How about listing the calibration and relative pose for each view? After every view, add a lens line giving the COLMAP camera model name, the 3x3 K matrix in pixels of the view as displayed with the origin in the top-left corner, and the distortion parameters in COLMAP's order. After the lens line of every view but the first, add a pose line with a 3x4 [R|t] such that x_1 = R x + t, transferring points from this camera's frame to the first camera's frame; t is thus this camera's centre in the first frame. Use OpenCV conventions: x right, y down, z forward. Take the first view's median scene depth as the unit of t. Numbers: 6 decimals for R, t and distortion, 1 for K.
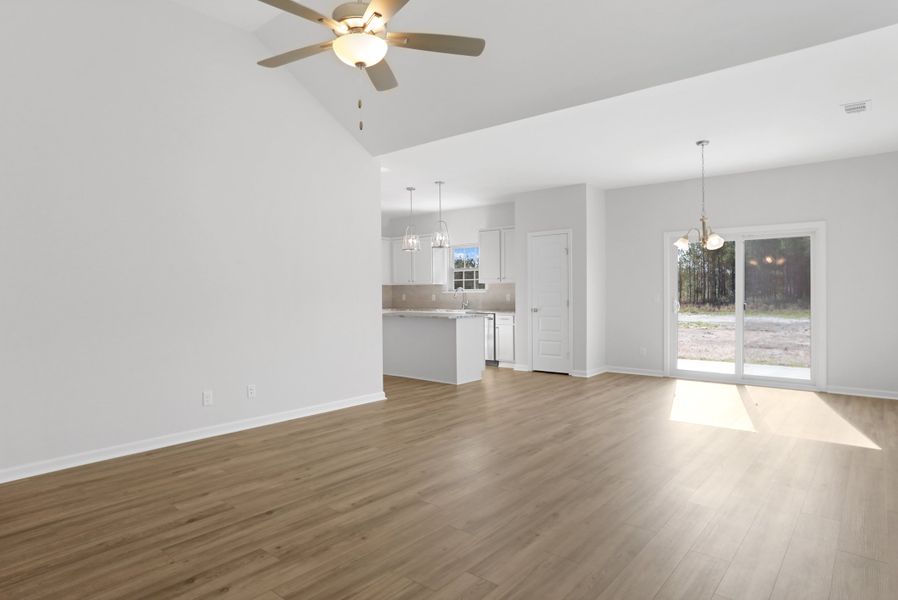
lens RADIAL K [[515.7, 0, 444.8], [0, 515.7, 297.3], [0, 0, 1]] dist [-0.026705, 0.005452]
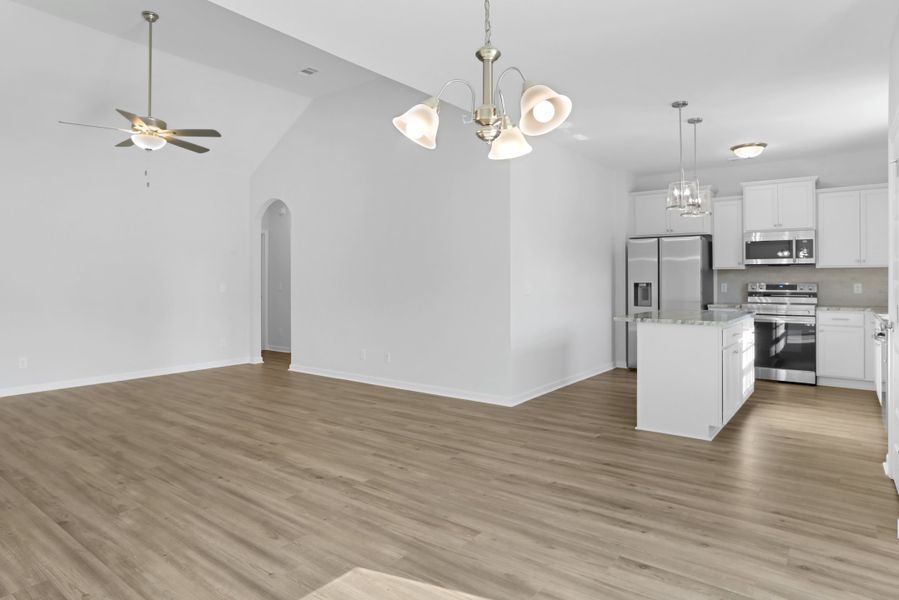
lens RADIAL K [[516.3, 0, 449.4], [0, 516.3, 295.9], [0, 0, 1]] dist [-0.026705, 0.005452]
pose [[0.051737, 0.028030, -0.998267, 1.410093], [-0.007865, 0.999586, 0.027659, -0.013535], [0.998630, 0.006420, 0.051936, 1.683607]]
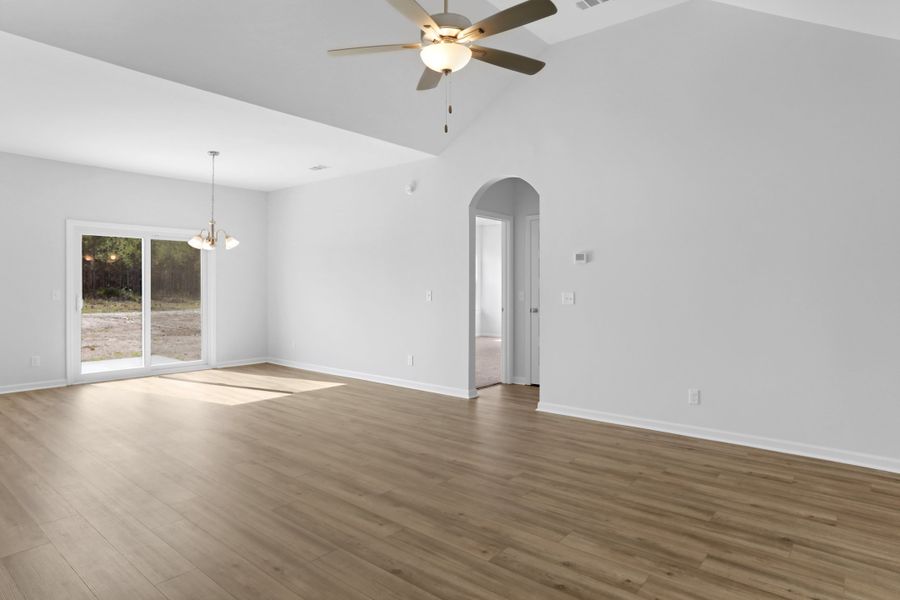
lens RADIAL K [[516.9, 0, 445.3], [0, 516.9, 297.0], [0, 0, 1]] dist [-0.026705, 0.005452]
pose [[-0.007308, -0.009096, 0.999932, -1.050215], [0.006359, 0.999938, 0.009142, 0.003569], [-0.999953, 0.006426, -0.007250, 0.884198]]
